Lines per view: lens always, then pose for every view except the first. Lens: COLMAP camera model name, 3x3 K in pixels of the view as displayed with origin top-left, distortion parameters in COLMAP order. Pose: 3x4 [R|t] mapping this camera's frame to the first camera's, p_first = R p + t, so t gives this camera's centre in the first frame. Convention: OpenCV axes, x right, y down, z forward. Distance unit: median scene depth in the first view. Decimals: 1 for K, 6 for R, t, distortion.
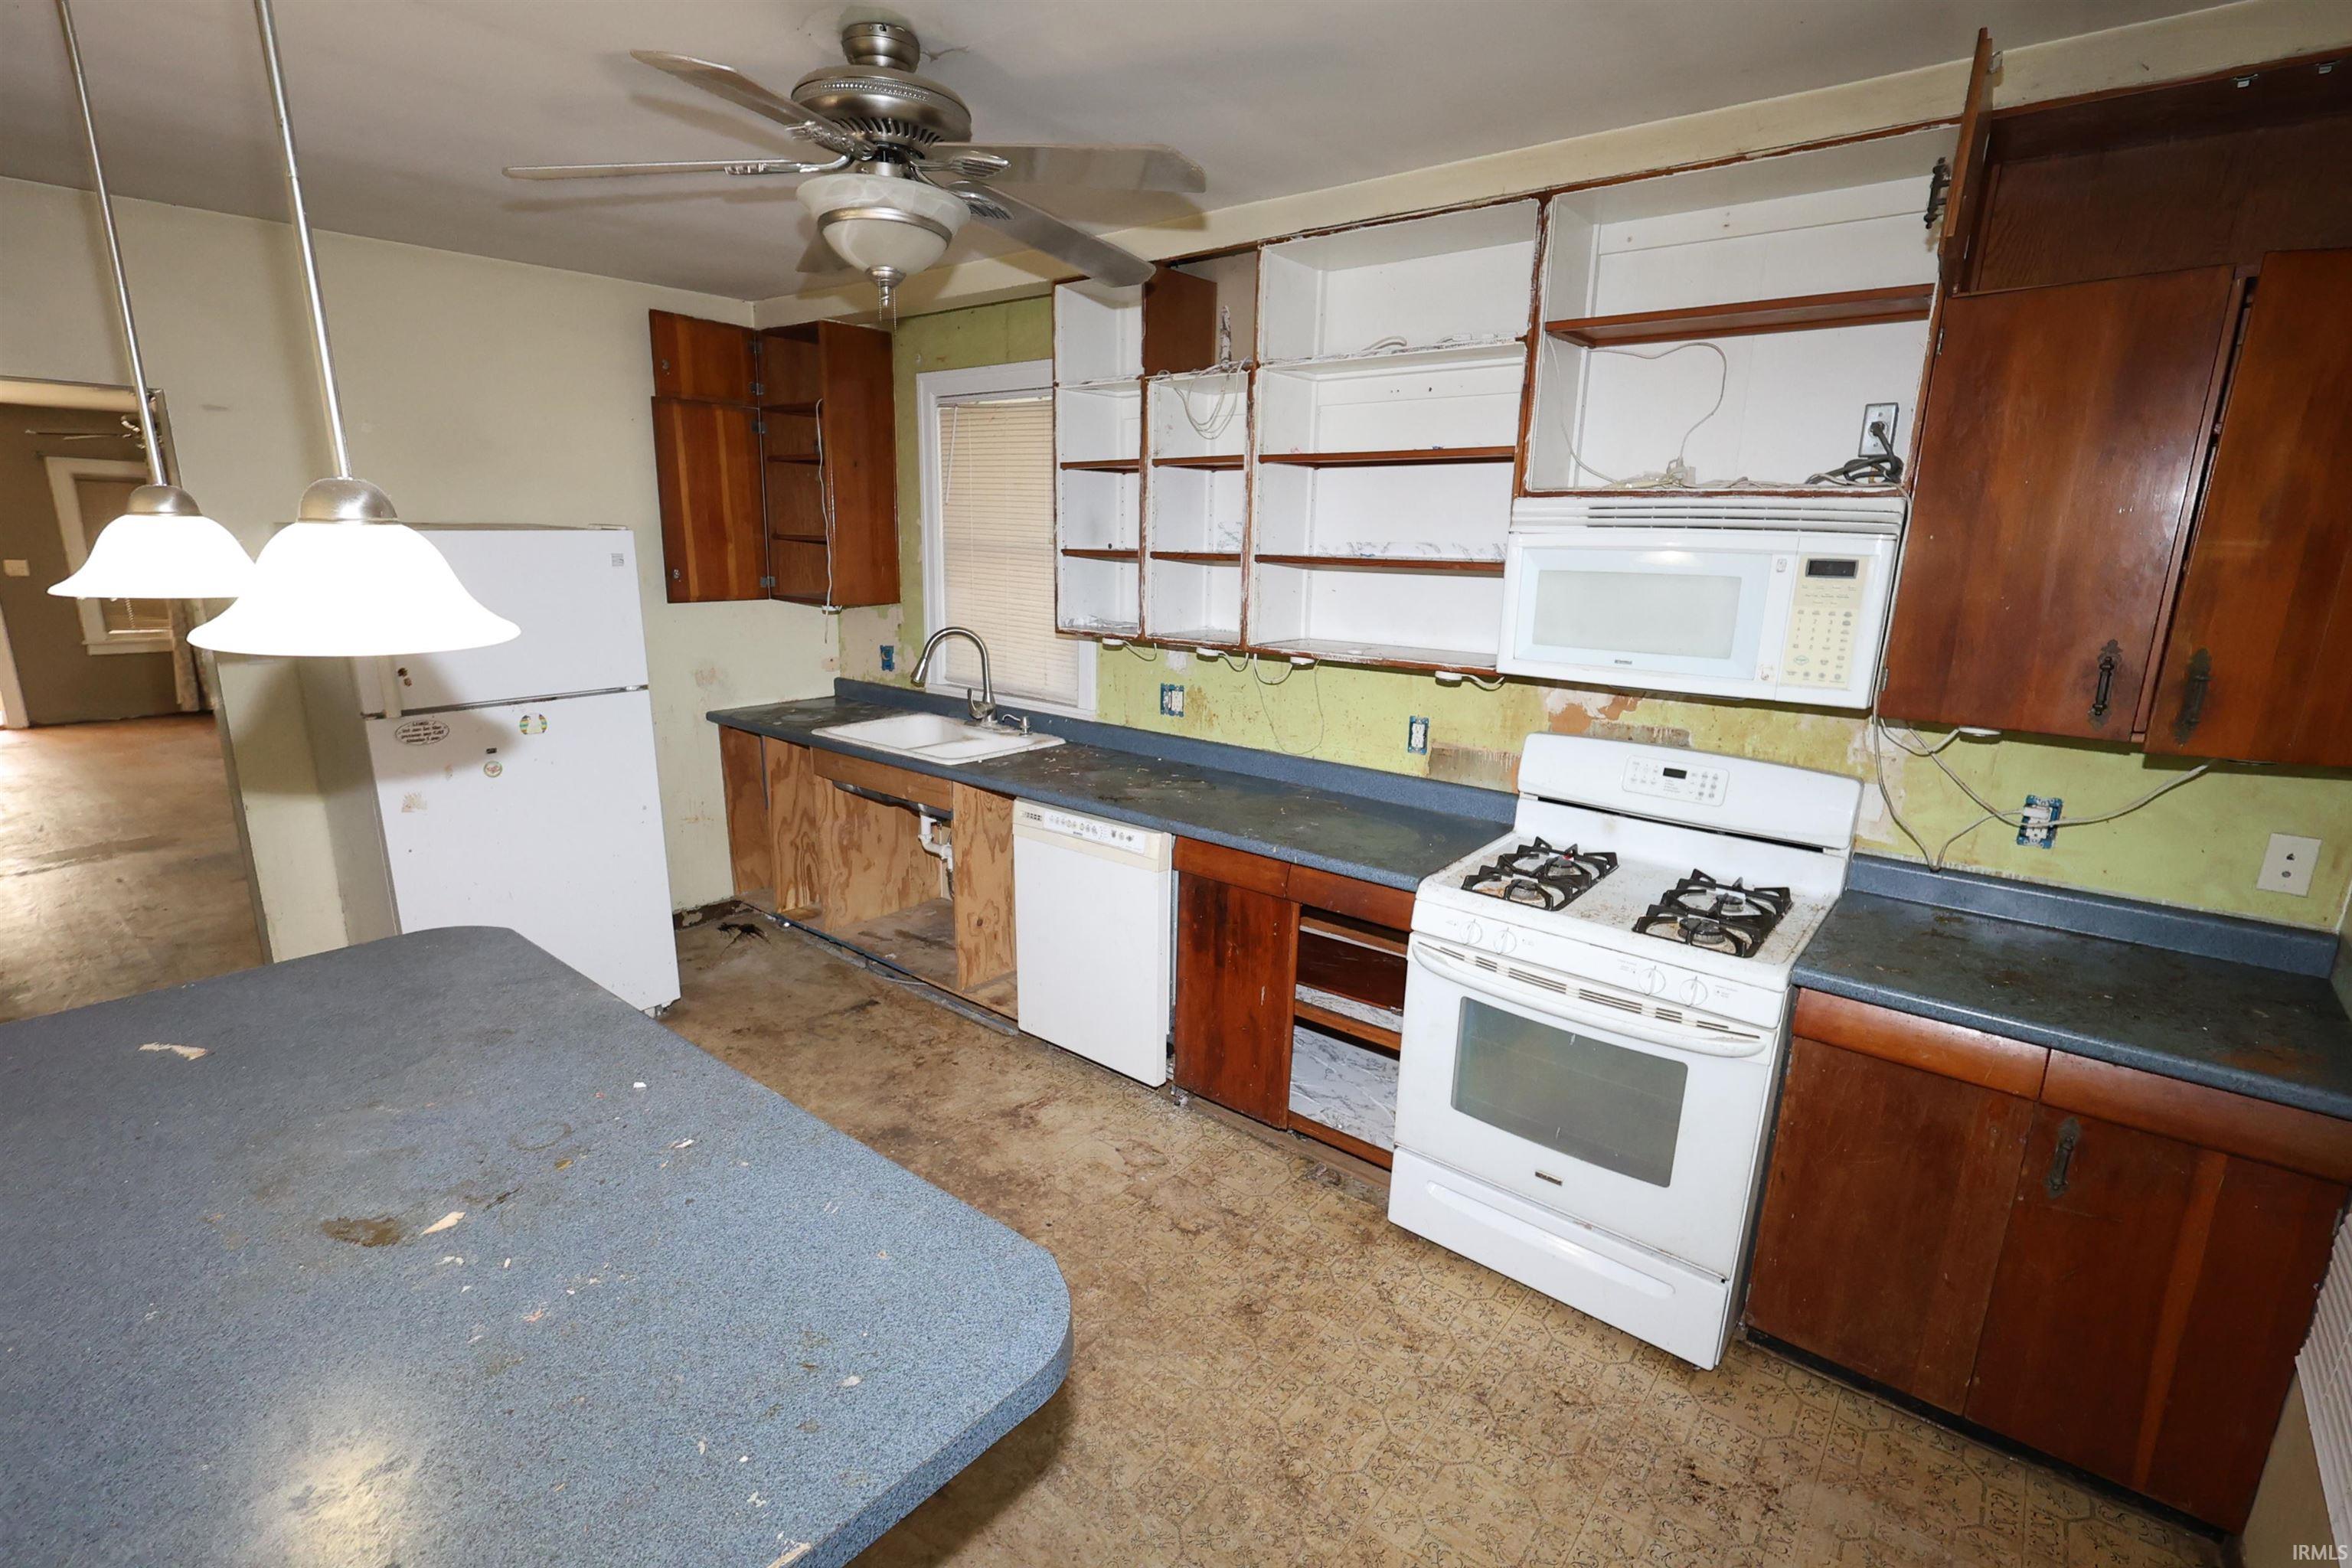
lens RADIAL K [[1078.6, 0, 1168.7], [0, 1078.6, 788.7], [0, 0, 1]] dist [0.001173, 0.000222]
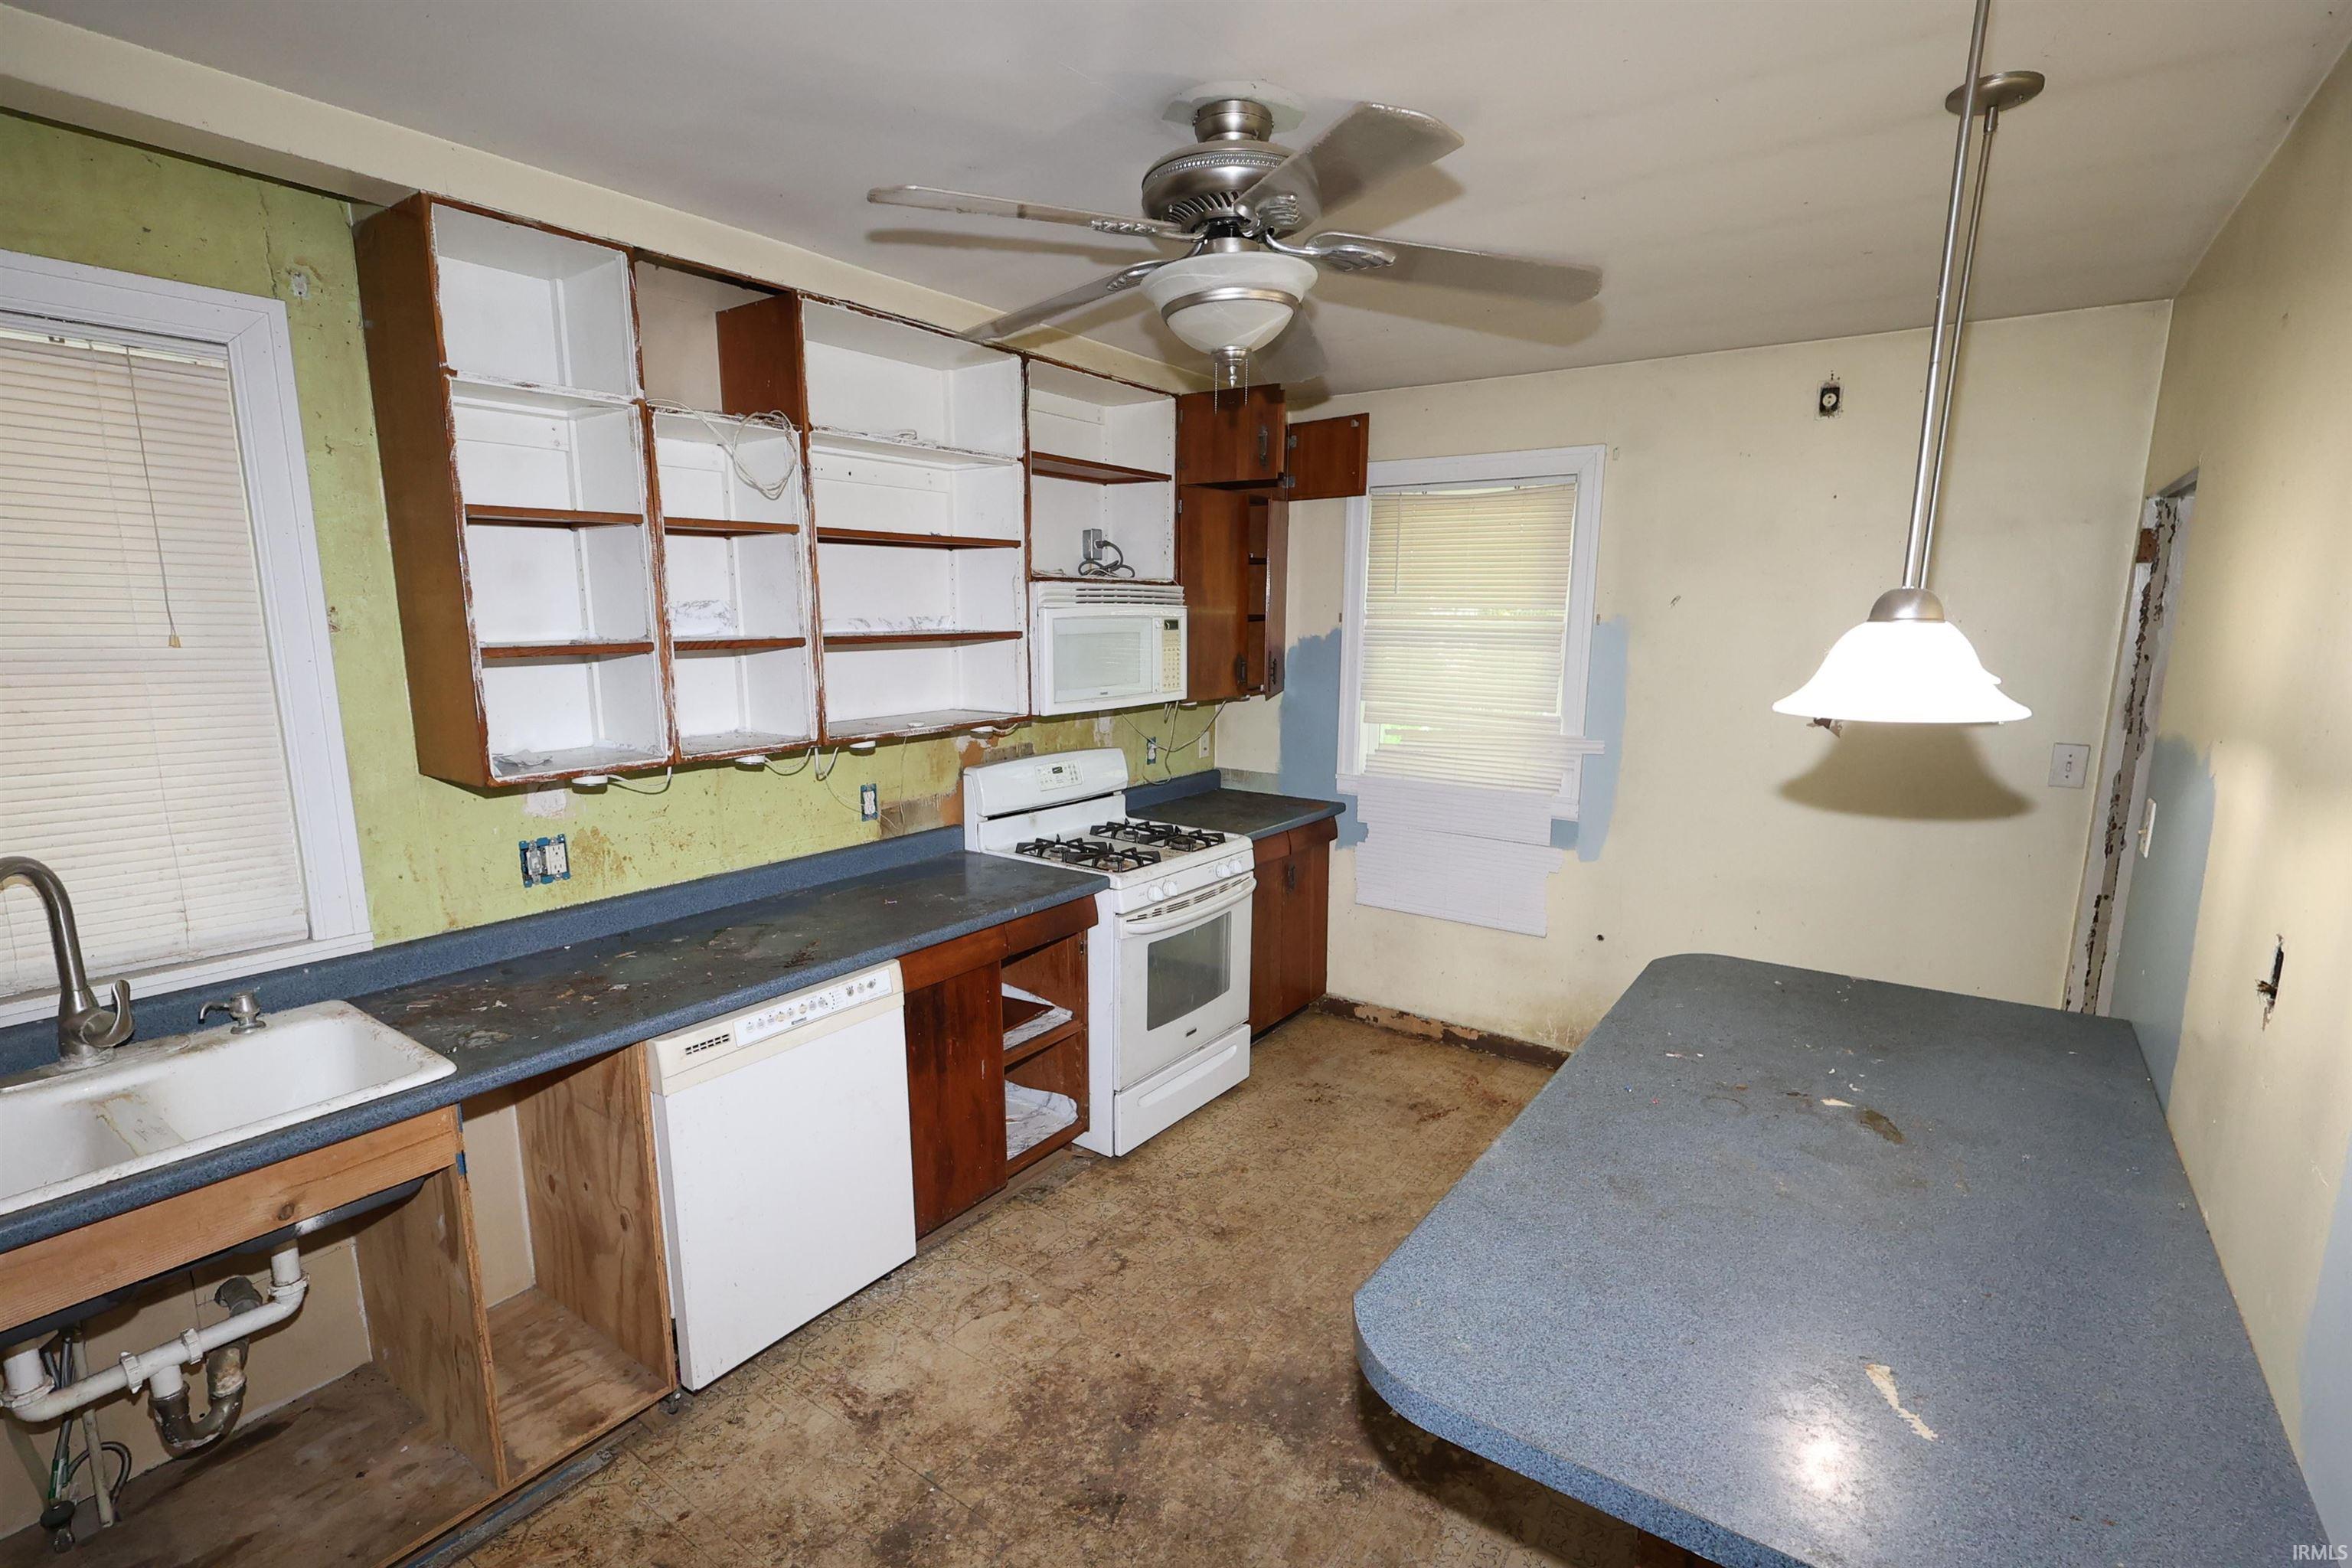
lens RADIAL K [[1078.6, 0, 1171.4], [0, 1078.6, 794.4], [0, 0, 1]] dist [0.001173, 0.000222]
pose [[-0.058722, -0.187335, 0.980539, -0.852298], [0.233215, 0.952480, 0.195940, -0.205119], [-0.970651, 0.240183, -0.012243, 0.779669]]
